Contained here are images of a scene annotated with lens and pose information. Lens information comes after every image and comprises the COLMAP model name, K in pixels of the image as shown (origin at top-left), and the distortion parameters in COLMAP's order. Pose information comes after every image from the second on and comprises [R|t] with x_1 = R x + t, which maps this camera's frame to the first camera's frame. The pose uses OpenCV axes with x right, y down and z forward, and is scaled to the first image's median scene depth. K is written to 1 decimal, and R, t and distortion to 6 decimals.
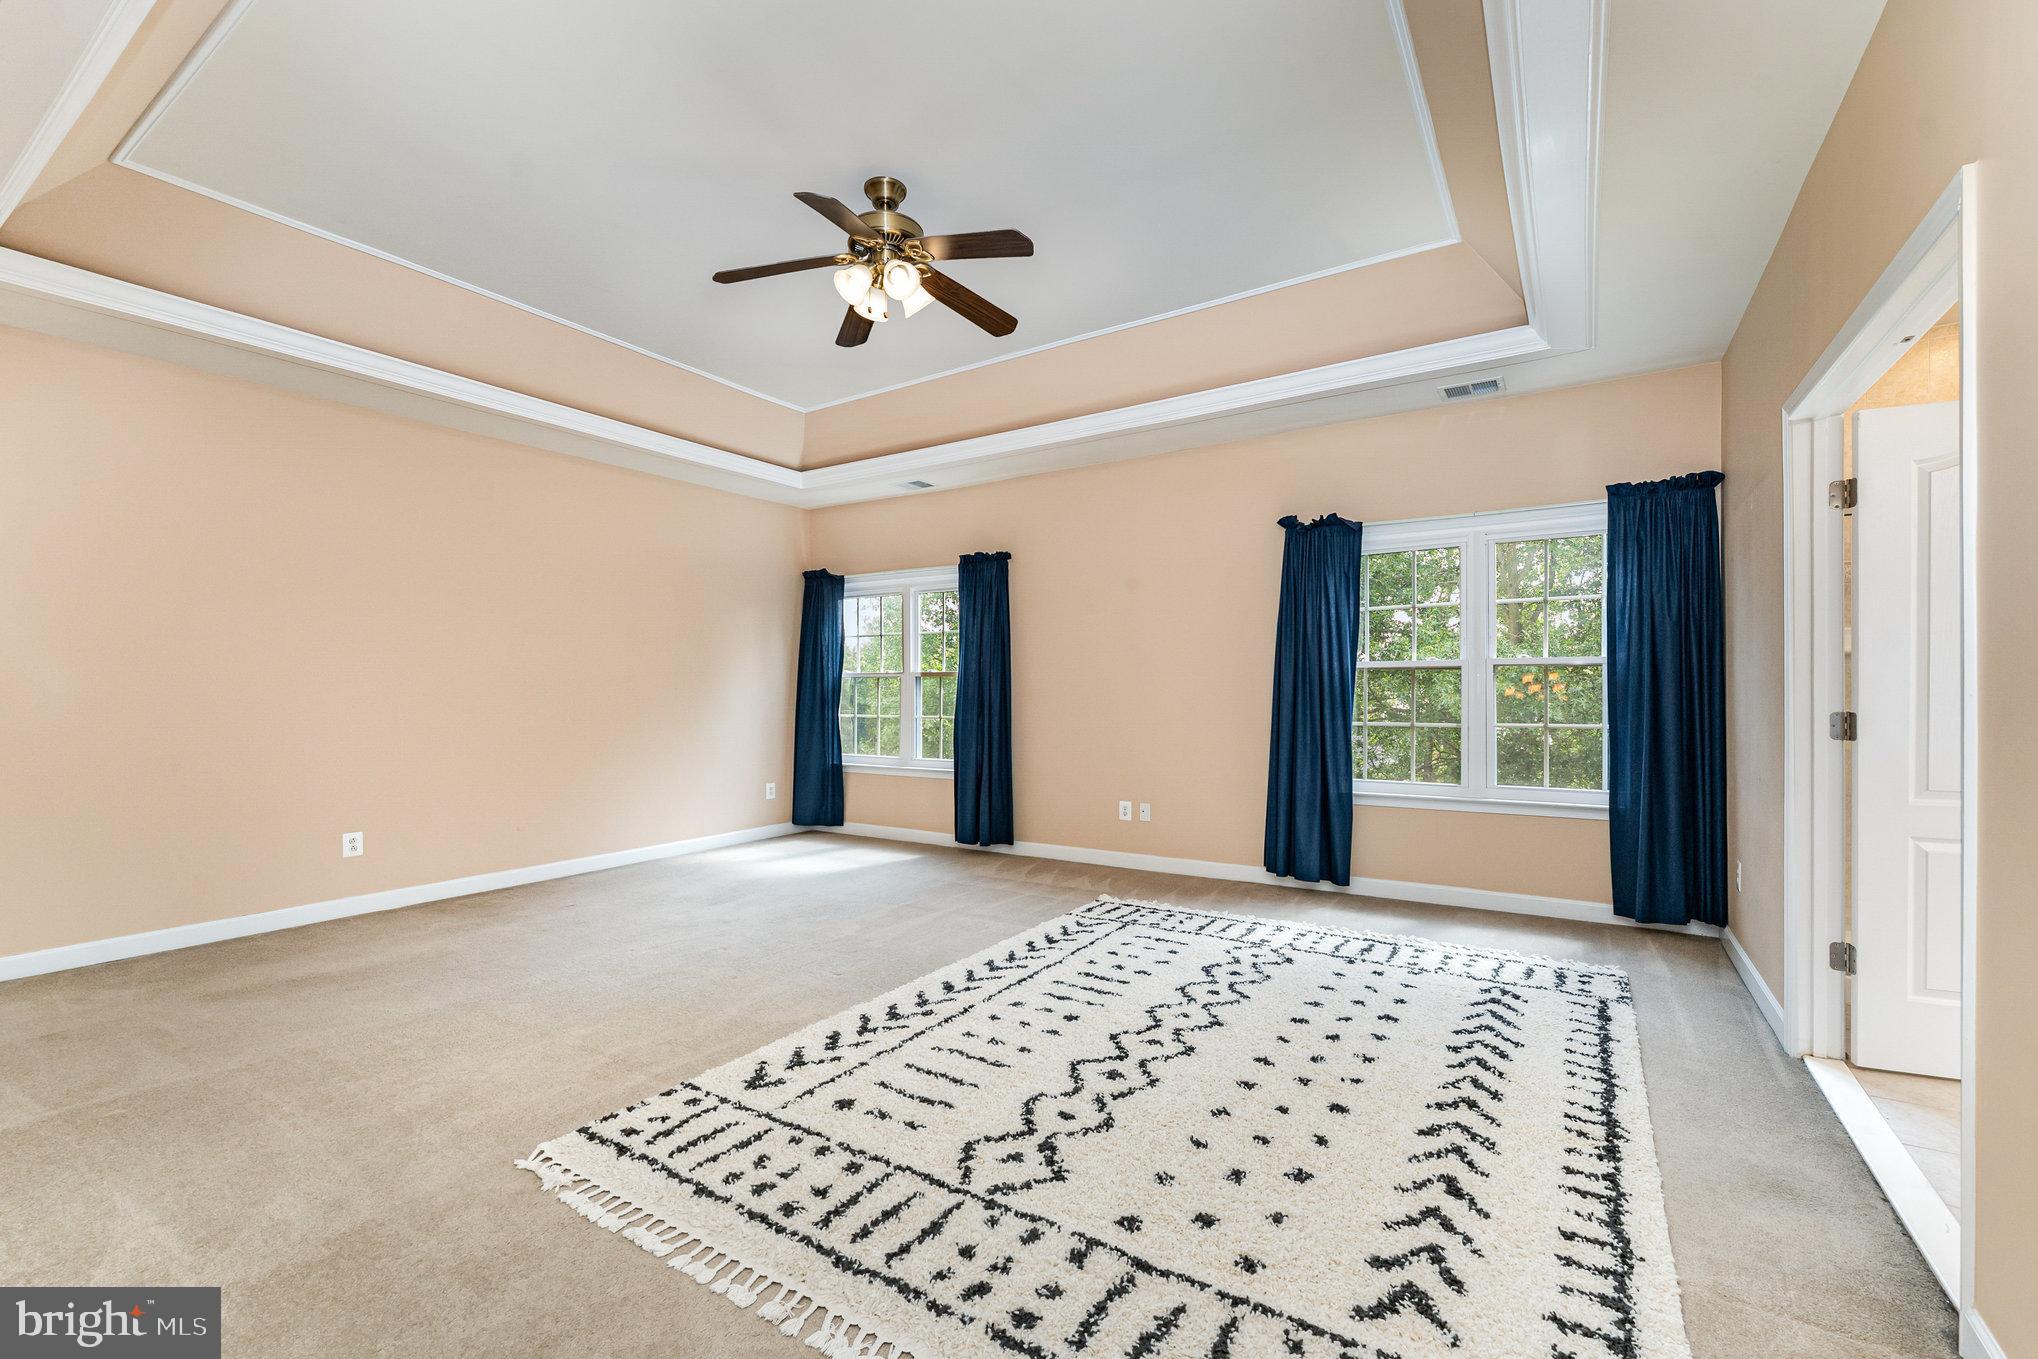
lens RADIAL K [[838.6, 0, 1019.0], [0, 838.6, 679.5], [0, 0, 1]] dist [-0.001318, -0.000152]
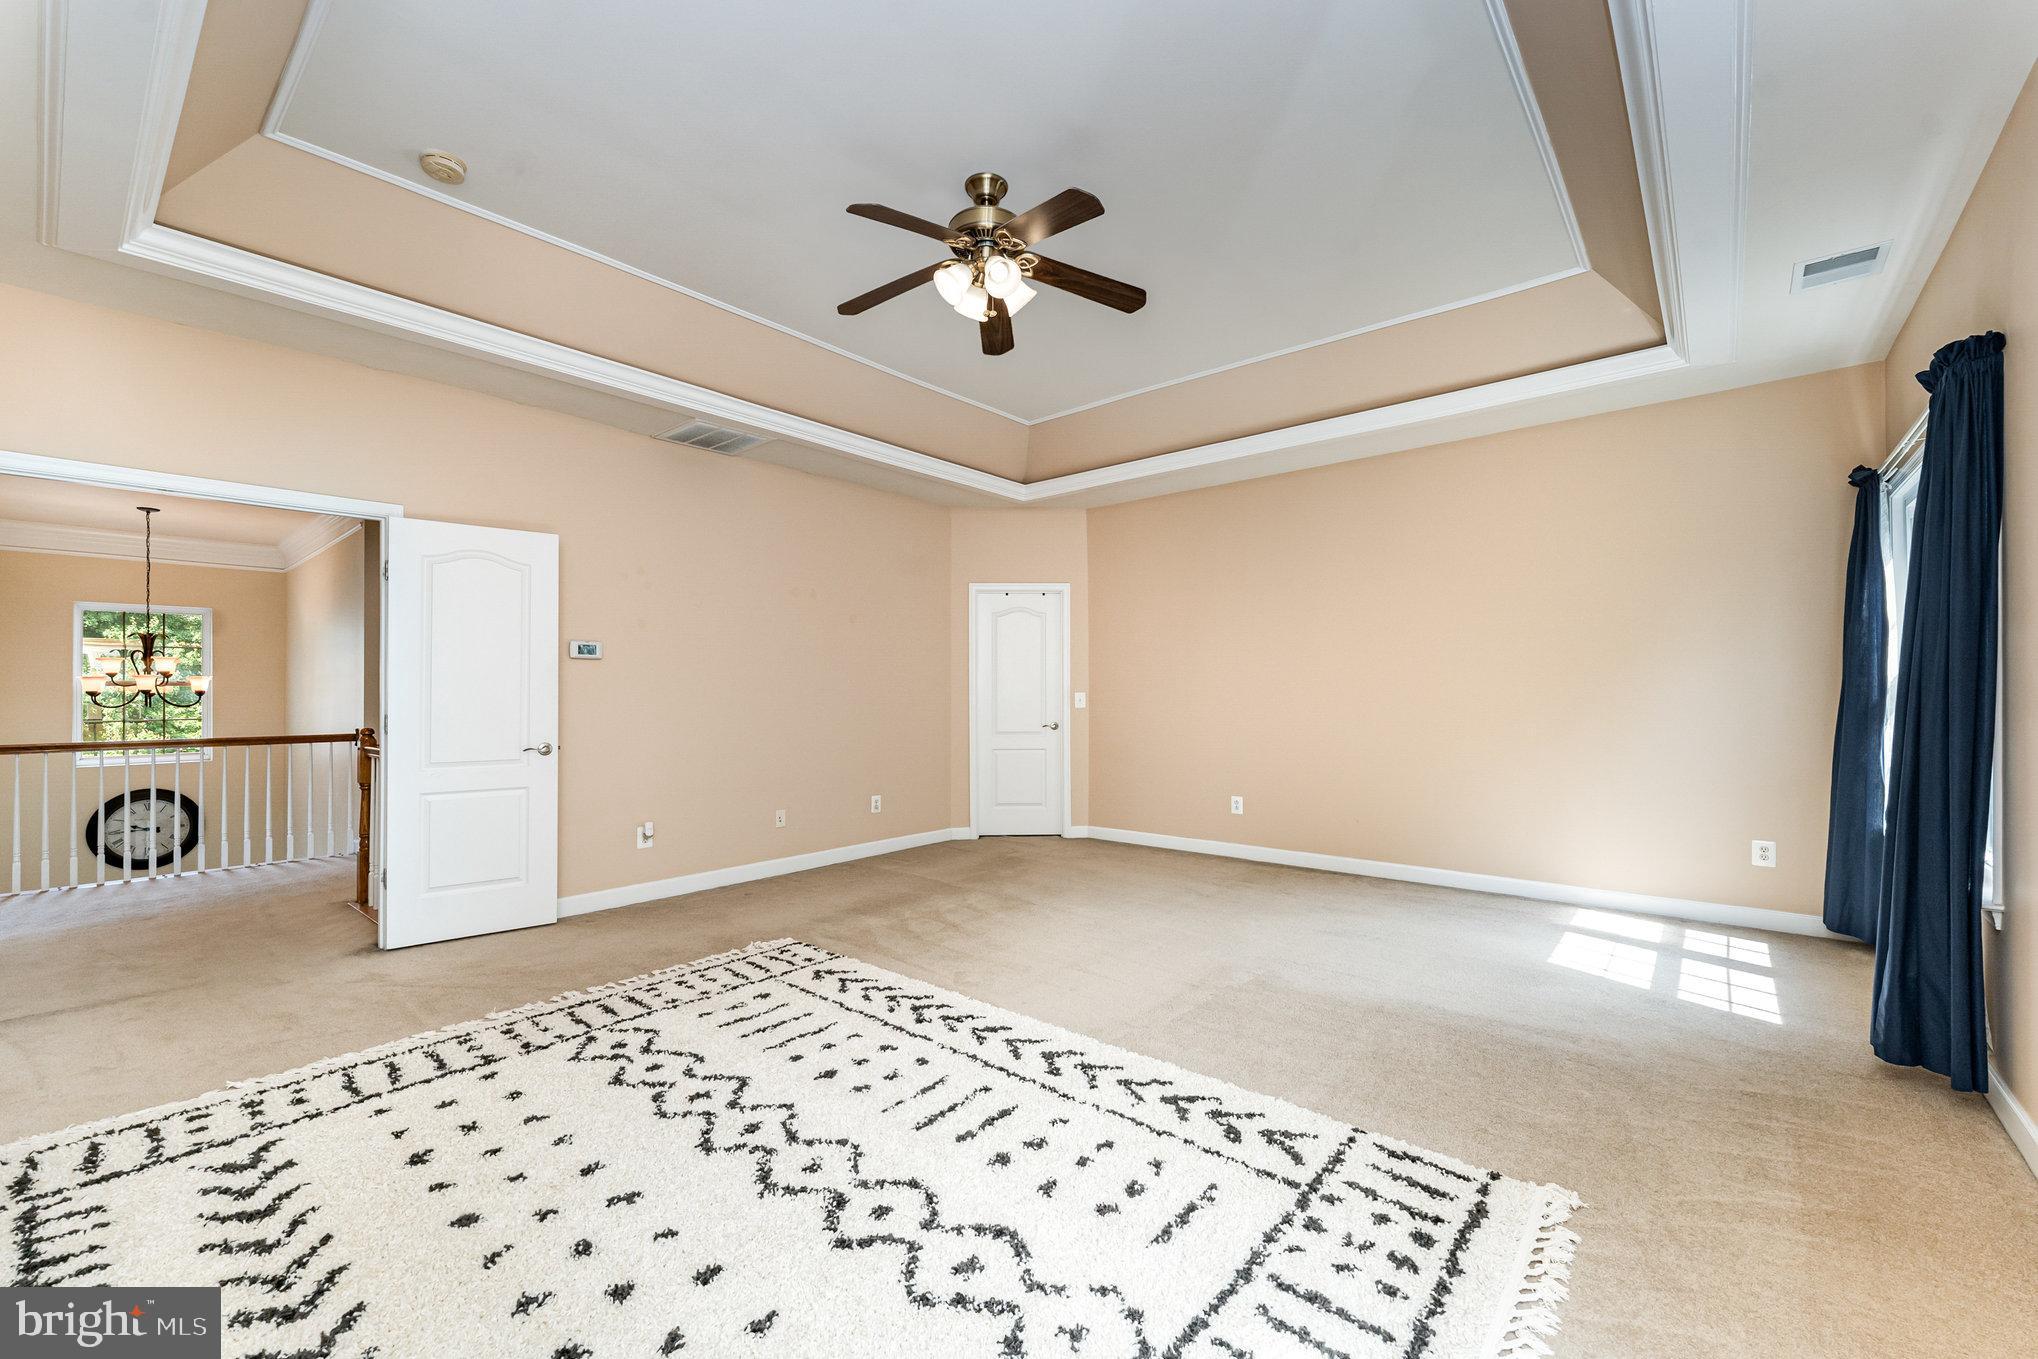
lens RADIAL K [[821.7, 0, 1019.0], [0, 821.7, 679.5], [0, 0, 1]] dist [0.001018, 0.000230]
pose [[-0.127407, -0.013949, -0.991752, 0.917756], [0.018374, 0.999696, -0.016421, 0.019068], [0.991680, -0.020315, -0.127112, 1.366601]]
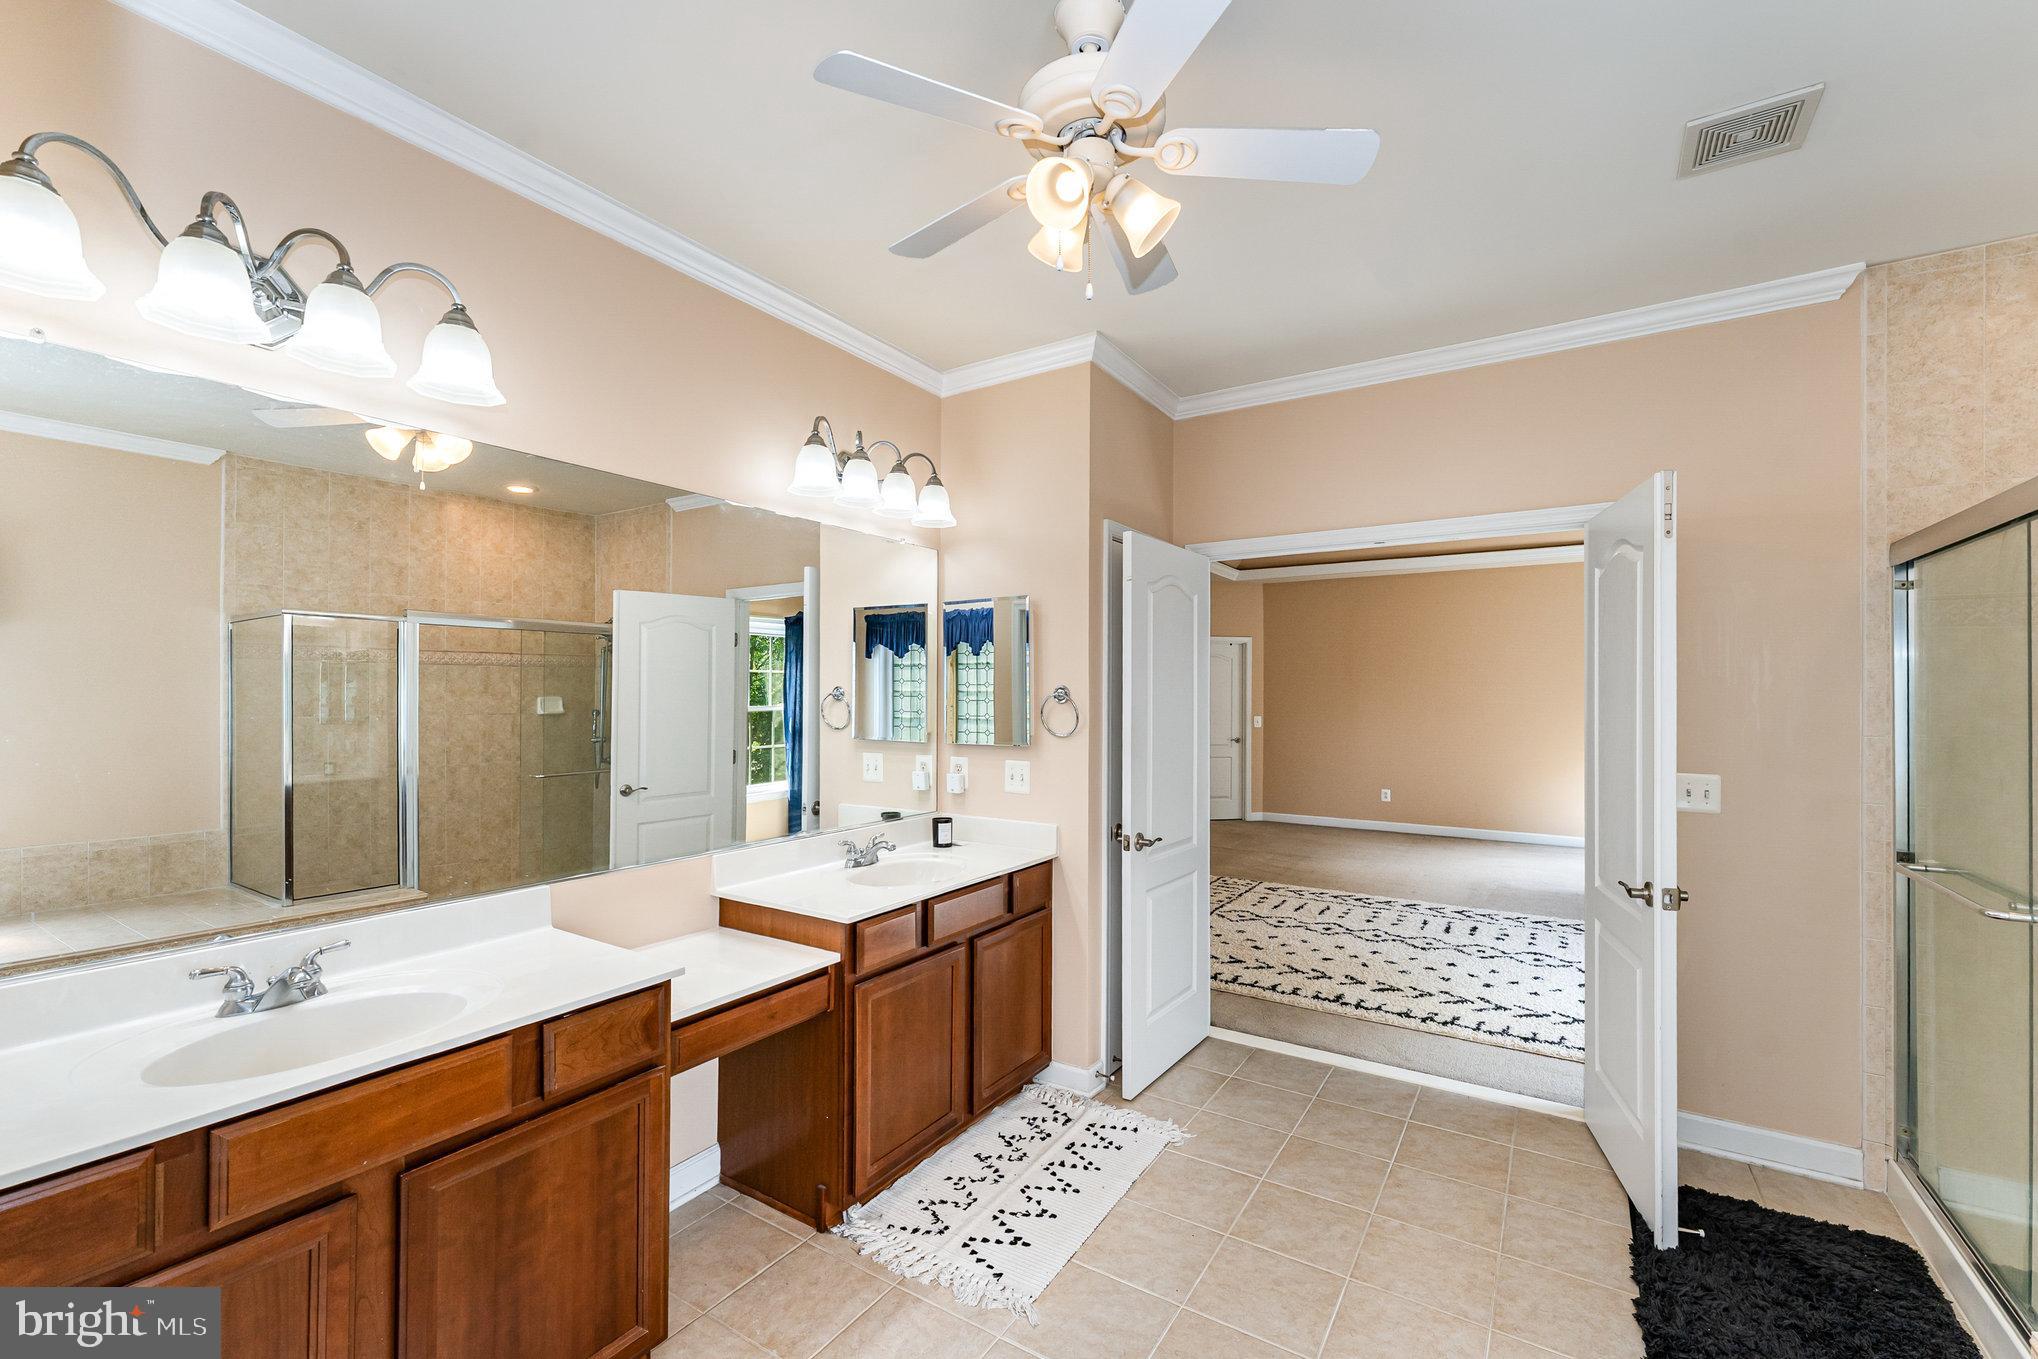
lens RADIAL K [[829.9, 0, 1019.0], [0, 829.9, 679.5], [0, 0, 1]] dist [-0.013935, -0.000118]
pose [[-0.013014, -0.015805, -0.999790, 1.931034], [0.013527, 0.999781, -0.015981, -0.091829], [0.999824, -0.013732, -0.012797, 0.273221]]
